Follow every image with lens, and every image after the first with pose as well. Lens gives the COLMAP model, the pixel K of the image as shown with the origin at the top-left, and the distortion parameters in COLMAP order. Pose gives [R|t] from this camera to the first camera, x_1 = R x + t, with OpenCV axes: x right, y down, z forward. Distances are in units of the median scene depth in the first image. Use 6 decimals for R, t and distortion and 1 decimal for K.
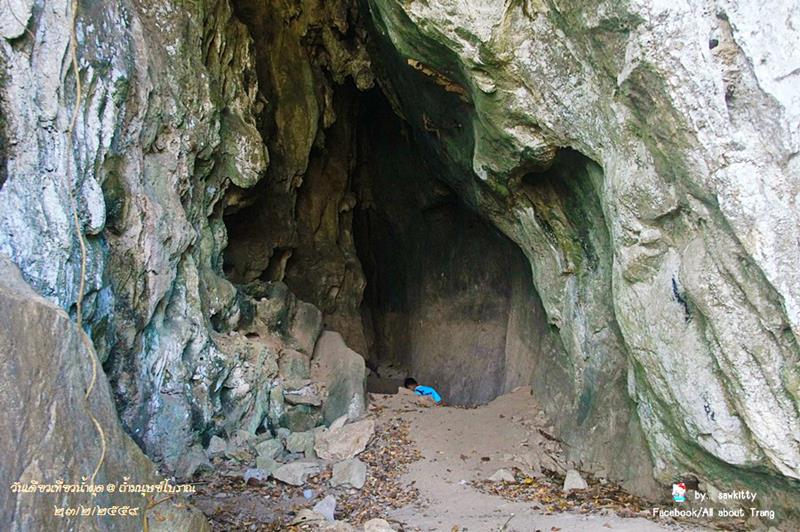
lens RADIAL K [[773.0, 0, 400.0], [0, 773.0, 266.0], [0, 0, 1]] dist [-0.110000, 0.240401]
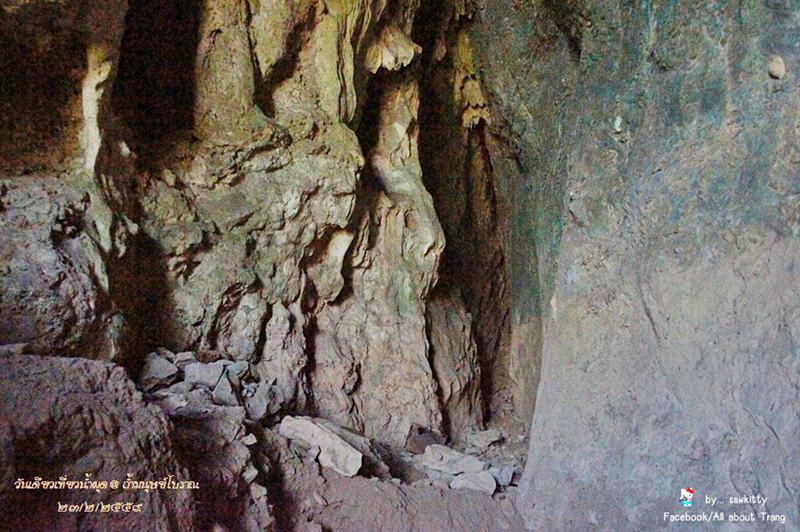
lens RADIAL K [[698.2, 0, 400.0], [0, 698.2, 266.0], [0, 0, 1]] dist [0.000890, 0.000724]
pose [[0.957922, -0.028036, -0.285655, 0.101715], [-0.006269, 0.992937, -0.118475, 0.189860], [0.286959, 0.115280, 0.950981, 1.493112]]
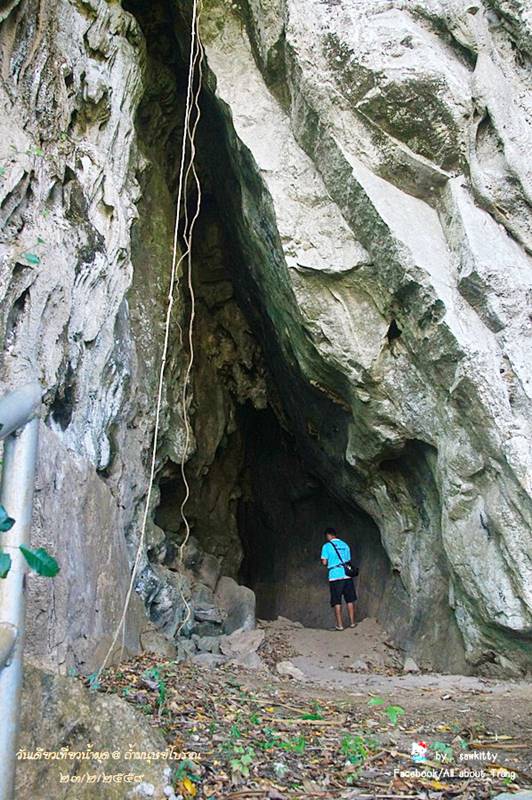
lens RADIAL K [[631.4, 0, 266.0], [0, 631.4, 400.0], [0, 0, 1]] dist [-0.137233, 0.011765]
pose [[0.996425, 0.084235, 0.006476, -0.082500], [-0.079456, 0.960415, -0.267001, 0.113151], [-0.028711, 0.265532, 0.963674, -0.206493]]
